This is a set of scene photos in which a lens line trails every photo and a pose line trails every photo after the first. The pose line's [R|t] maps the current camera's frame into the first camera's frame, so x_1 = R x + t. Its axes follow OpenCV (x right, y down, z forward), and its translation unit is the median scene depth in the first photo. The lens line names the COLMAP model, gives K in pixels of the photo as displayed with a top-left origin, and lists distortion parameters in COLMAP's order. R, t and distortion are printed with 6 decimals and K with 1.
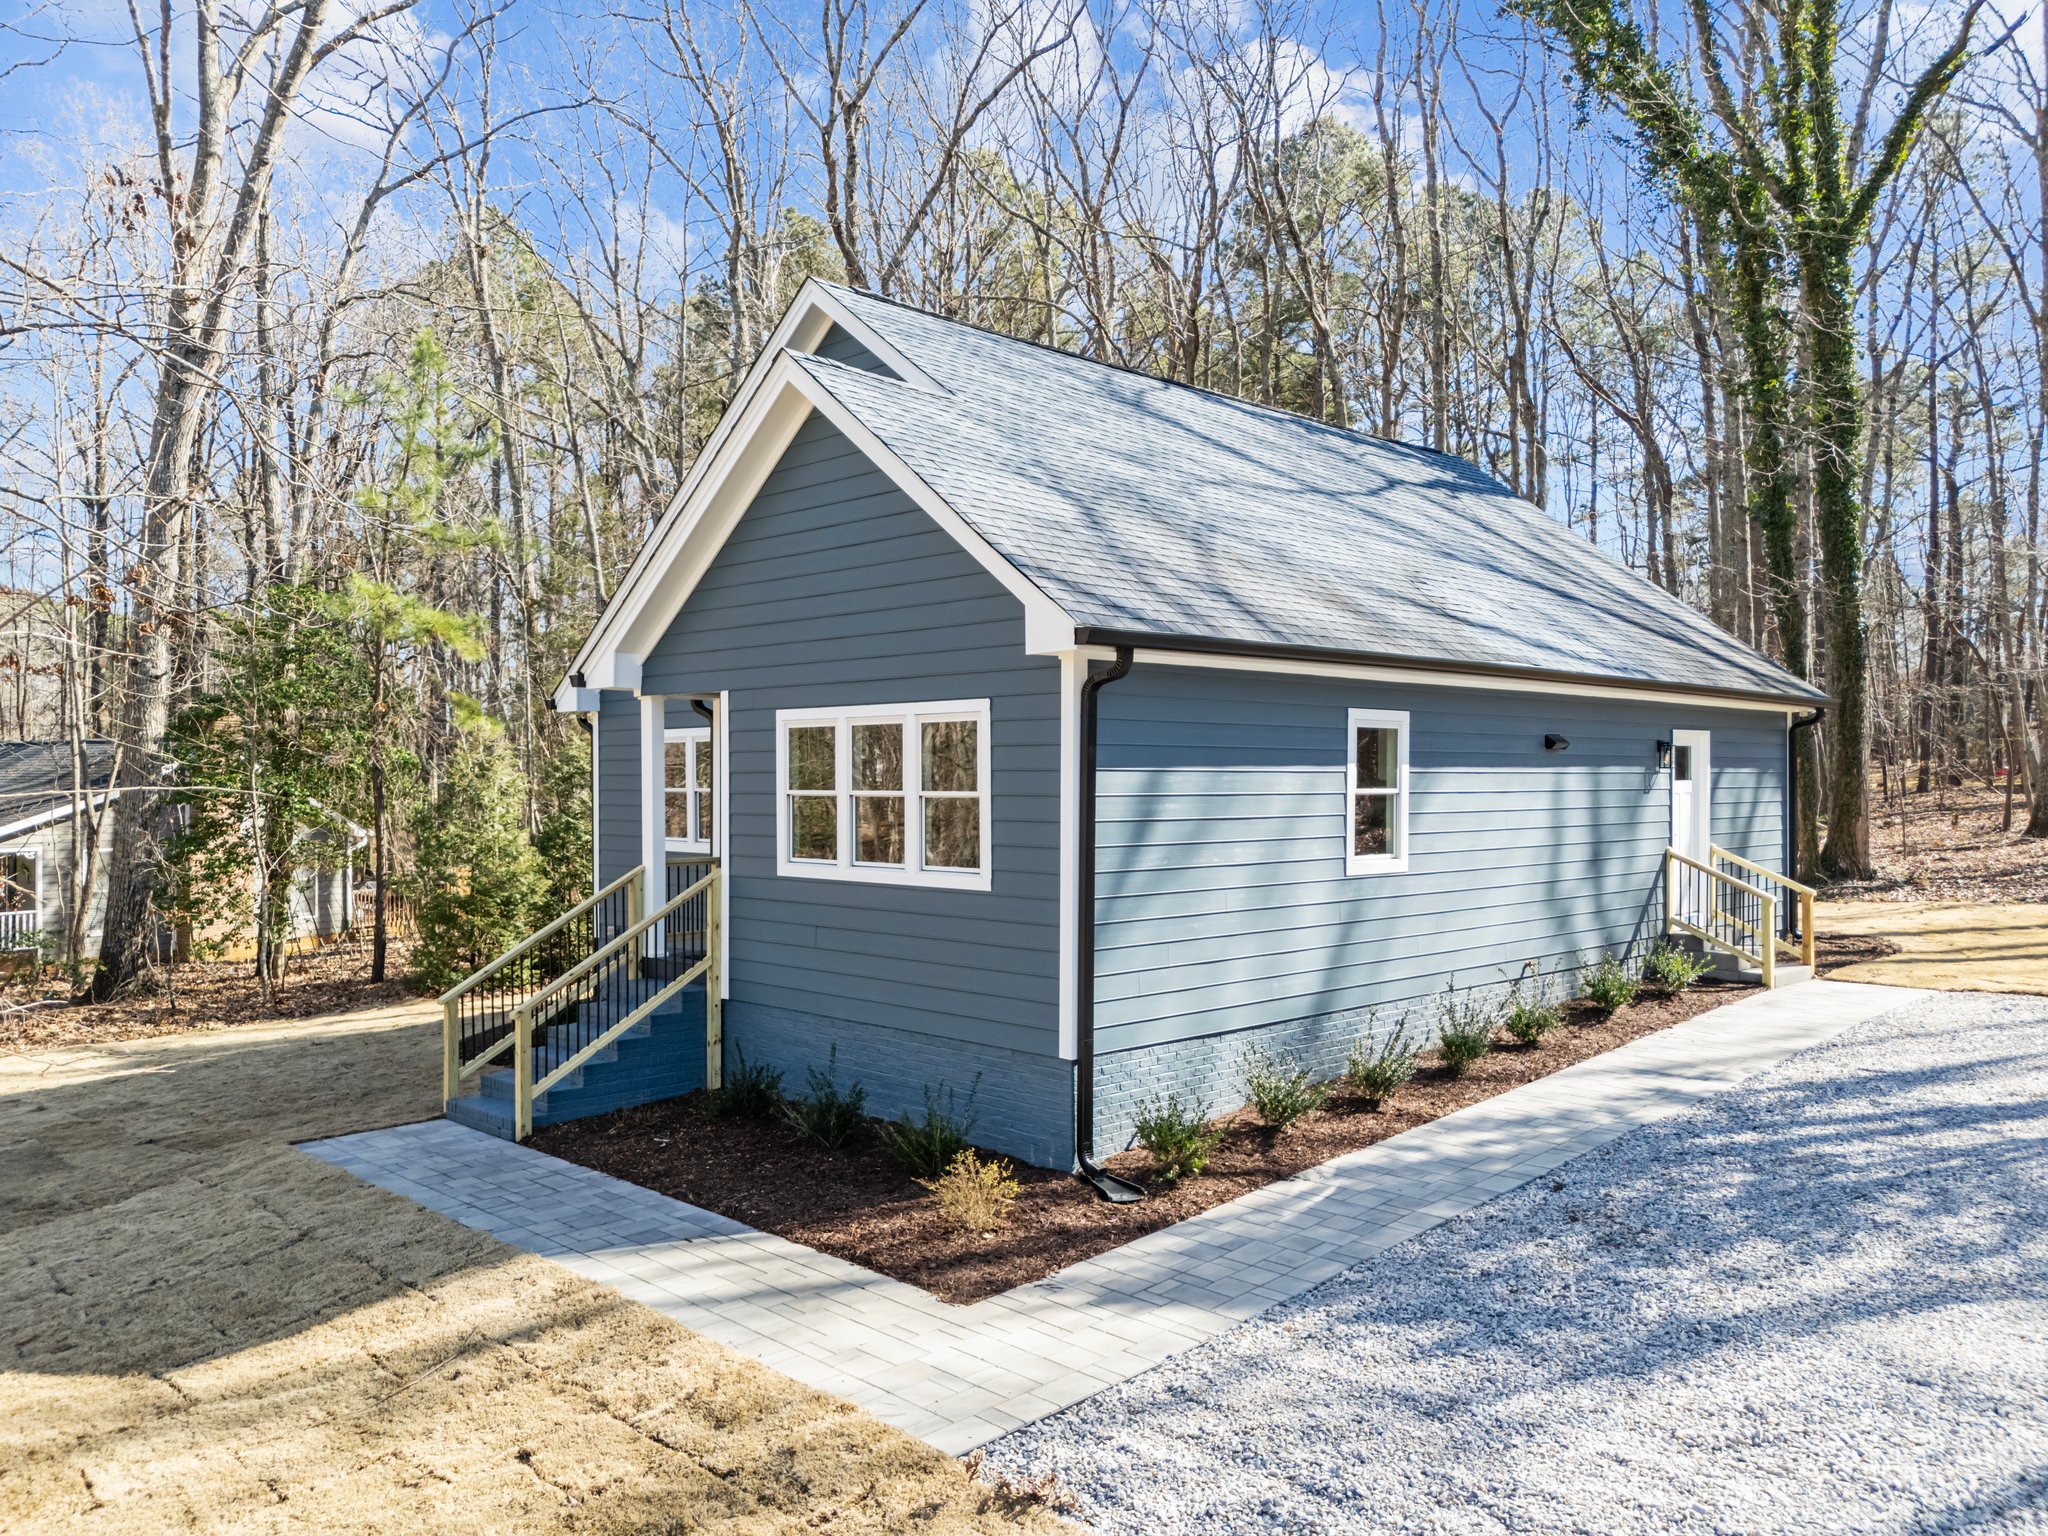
lens RADIAL K [[1520.4, 0, 1024.0], [0, 1520.4, 768.0], [0, 0, 1]] dist [0.085751, -0.085558]
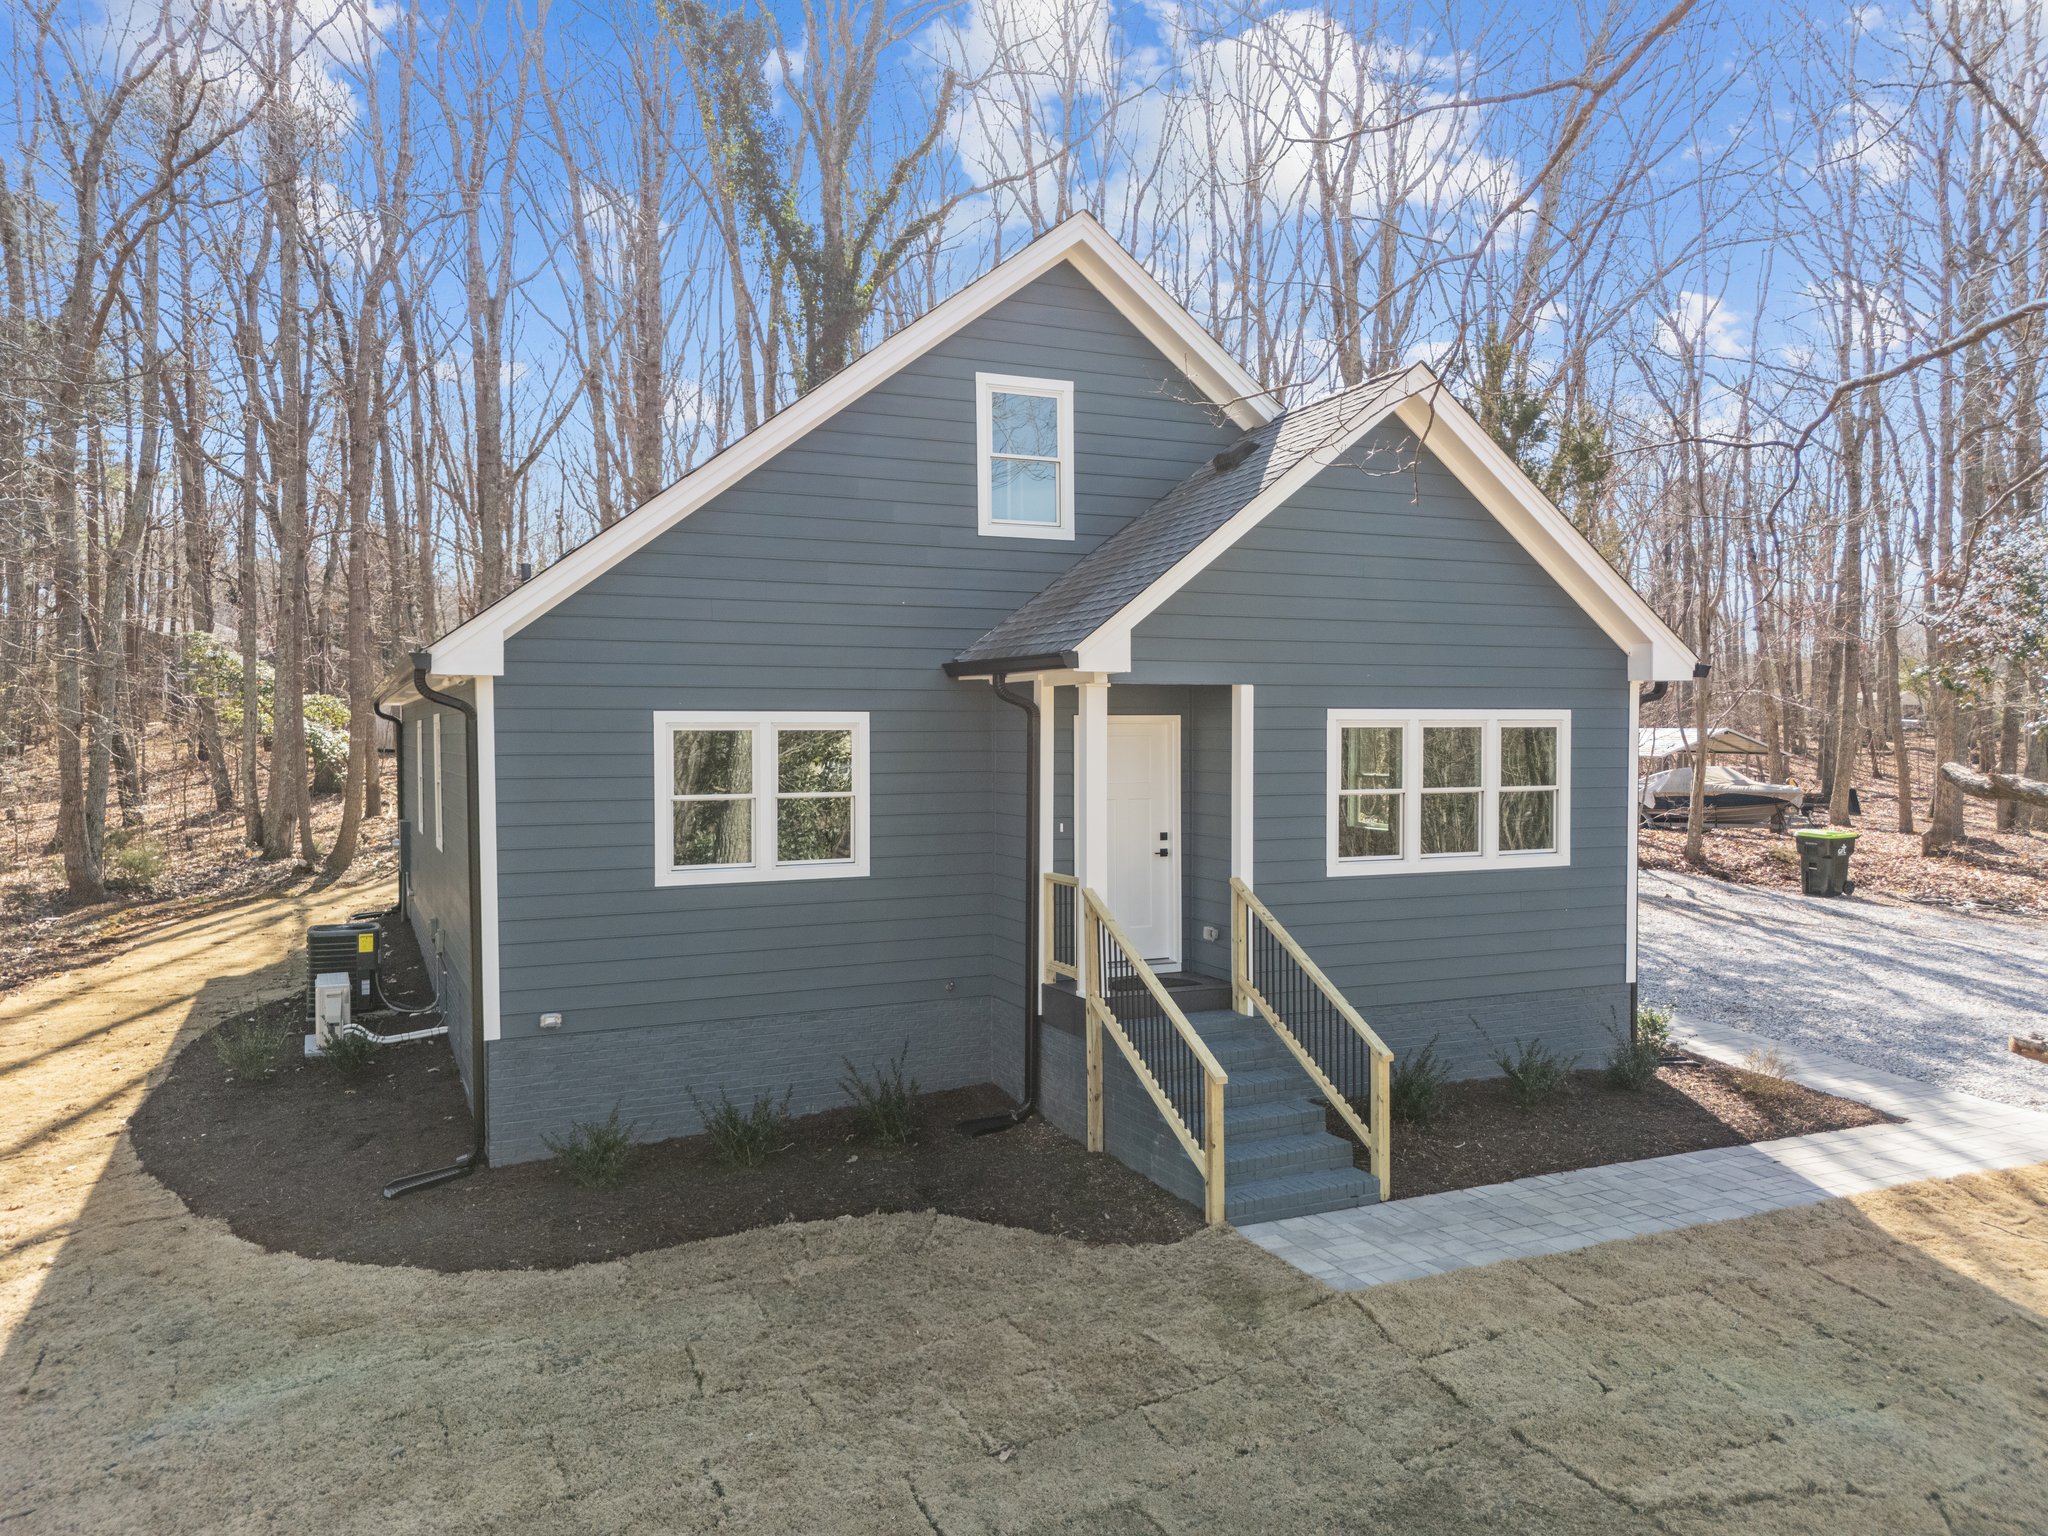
lens RADIAL K [[1528.0, 0, 1024.0], [0, 1528.0, 768.0], [0, 0, 1]] dist [0.081555, -0.090839]
pose [[0.326459, -0.016521, 0.945067, -1.120029], [-0.001763, 0.999835, 0.018088, -0.016709], [-0.945210, -0.007571, 0.326376, 0.836043]]
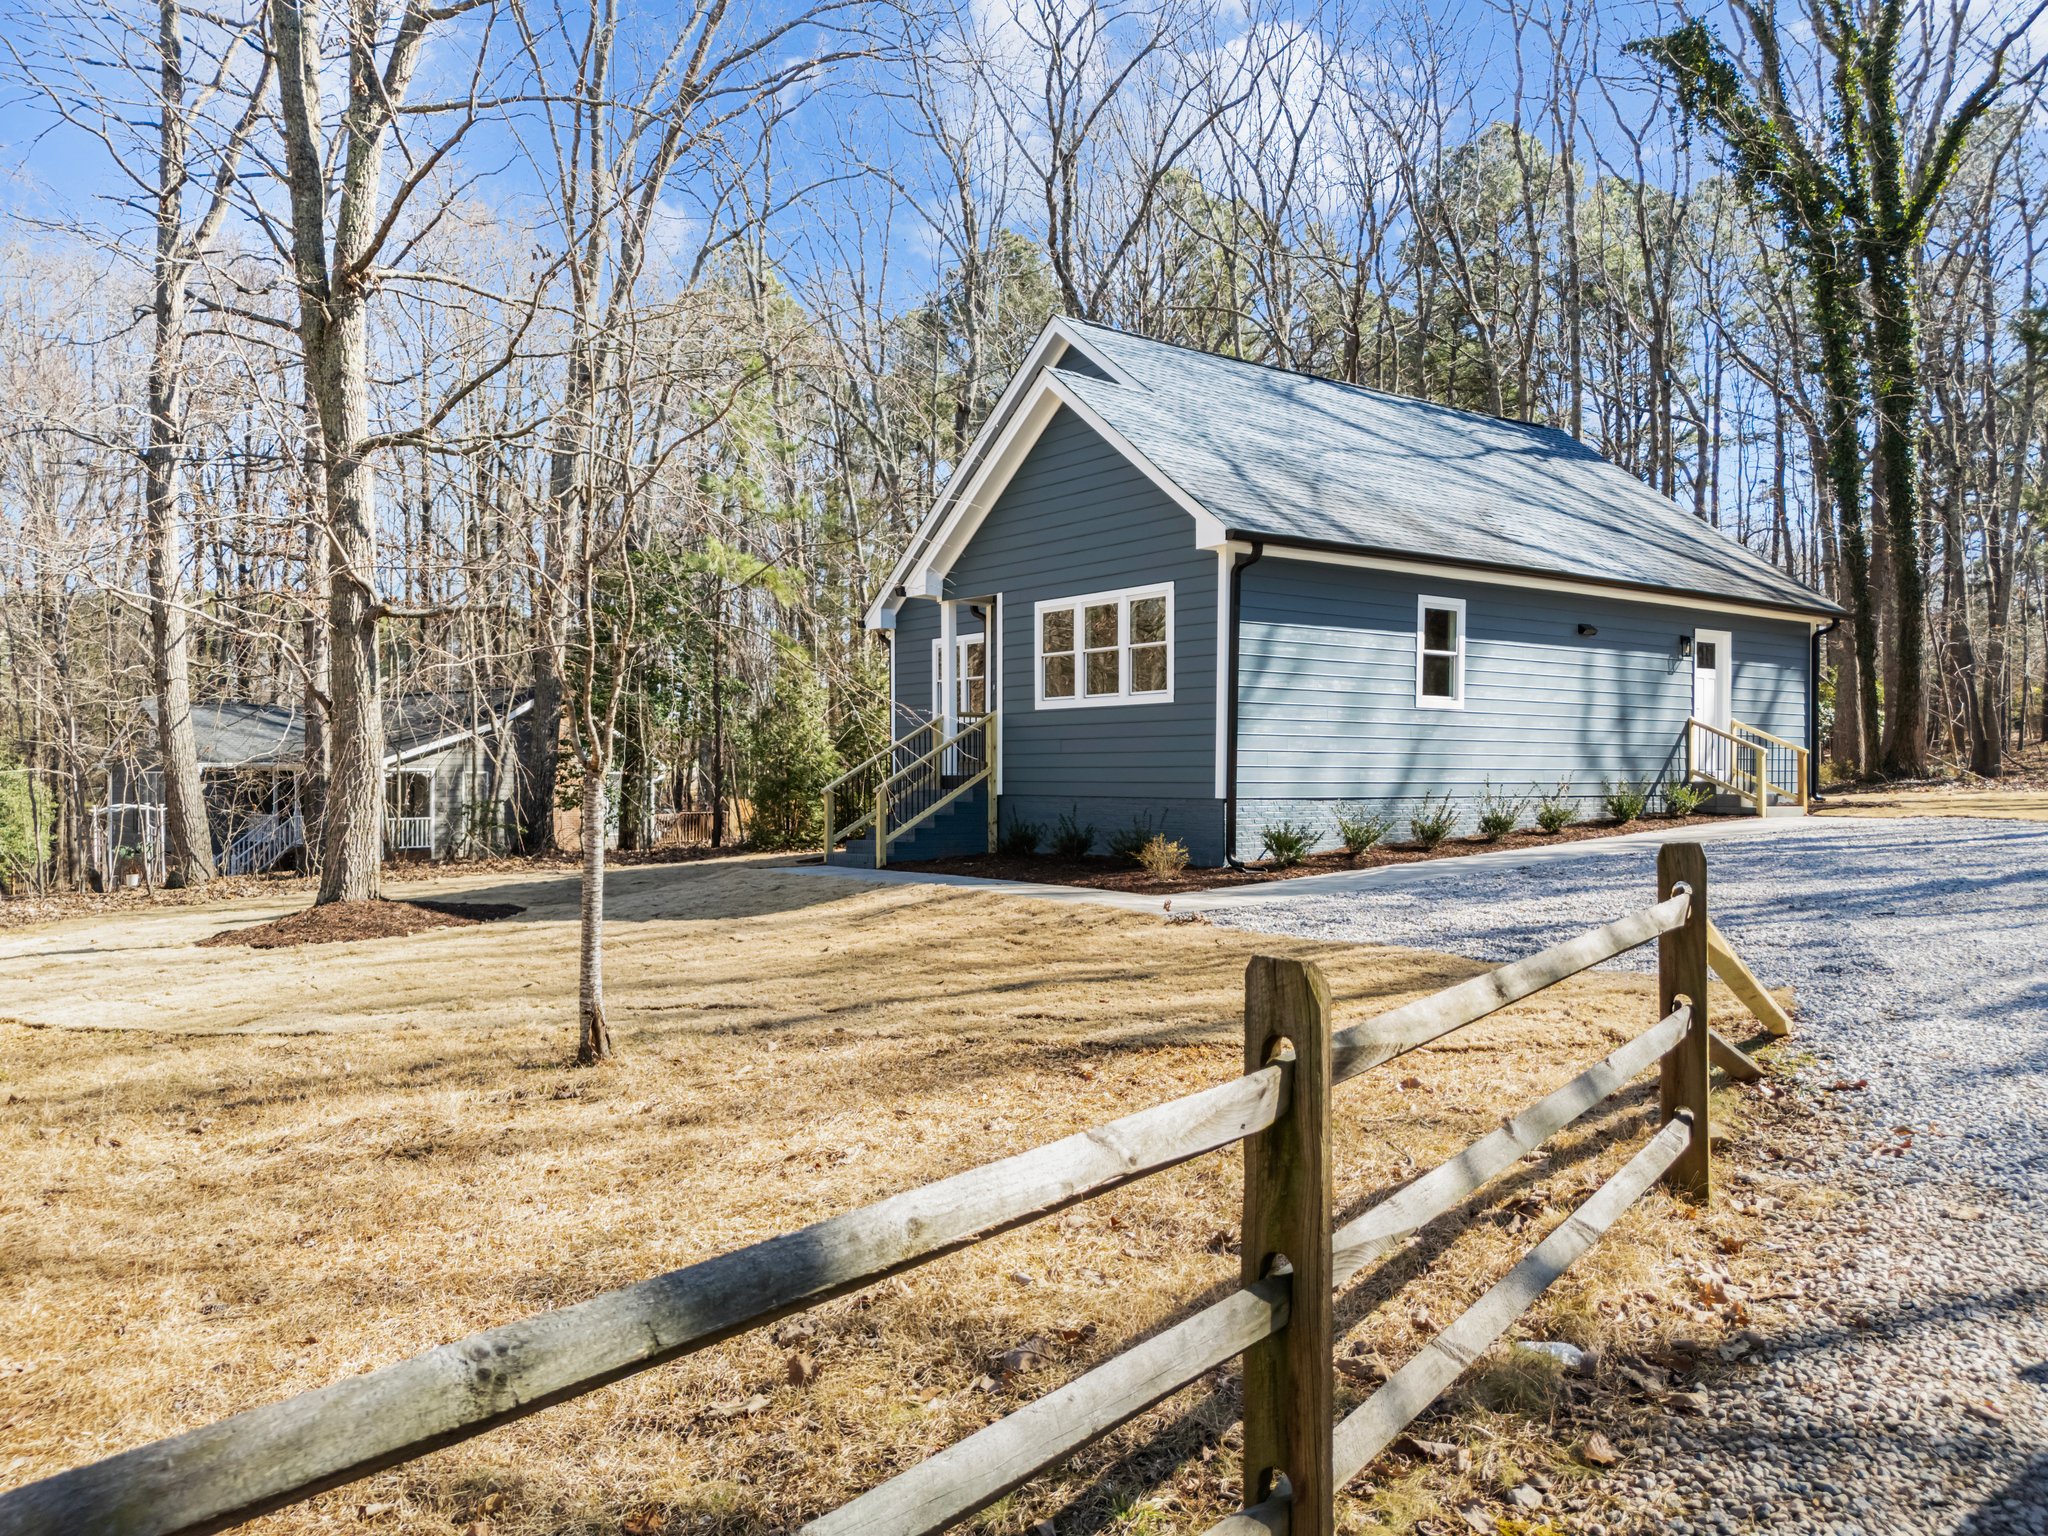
lens RADIAL K [[1520.4, 0, 1024.0], [0, 1520.4, 768.0], [0, 0, 1]] dist [0.085751, -0.085558]
pose [[0.991995, 0.003816, -0.126223, 0.019794], [-0.003732, 0.999993, 0.000902, 0.123408], [0.126225, -0.000424, 0.992002, -0.501095]]
